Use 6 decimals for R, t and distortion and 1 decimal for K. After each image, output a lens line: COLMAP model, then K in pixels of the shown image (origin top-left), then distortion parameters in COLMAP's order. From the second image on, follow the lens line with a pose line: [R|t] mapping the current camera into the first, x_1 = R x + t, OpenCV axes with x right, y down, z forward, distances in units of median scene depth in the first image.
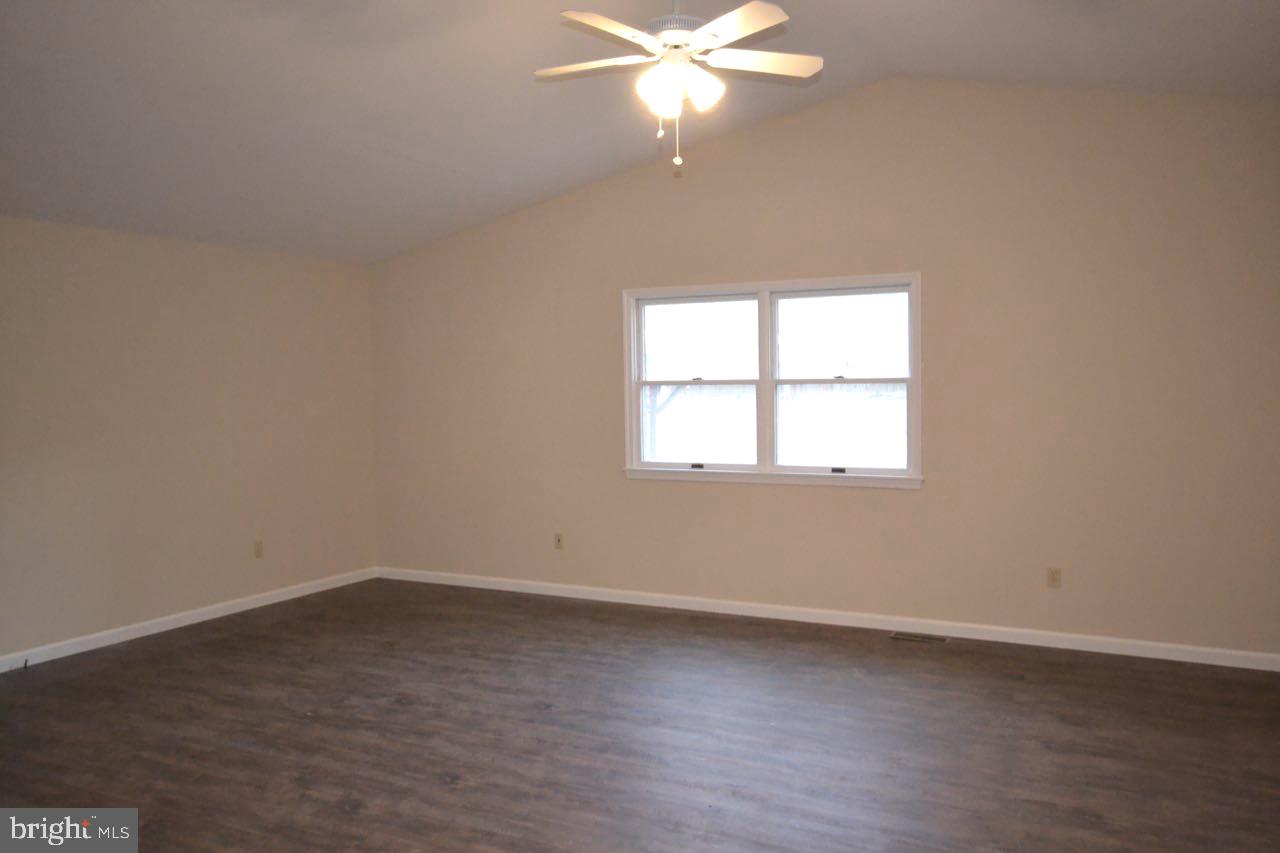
lens RADIAL K [[1042.8, 0, 623.6], [0, 1042.8, 420.1], [0, 0, 1]] dist [0.031222, 0.000096]
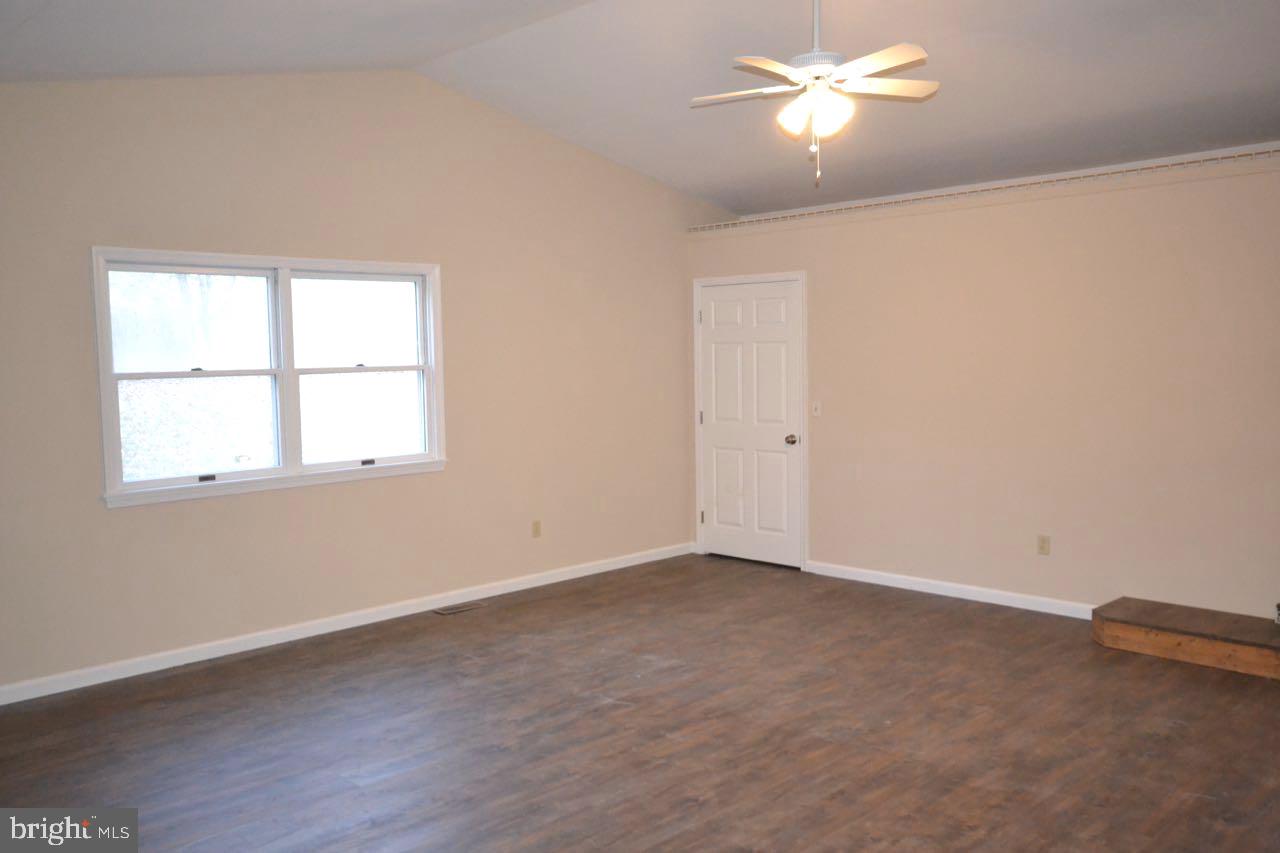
lens RADIAL K [[1042.8, 0, 623.6], [0, 1042.8, 420.1], [0, 0, 1]] dist [0.031222, 0.000096]
pose [[0.302755, -0.050925, 0.951707, -0.640466], [0.057393, 0.997733, 0.035130, -0.010991], [-0.951339, 0.043986, 0.304992, 0.484387]]
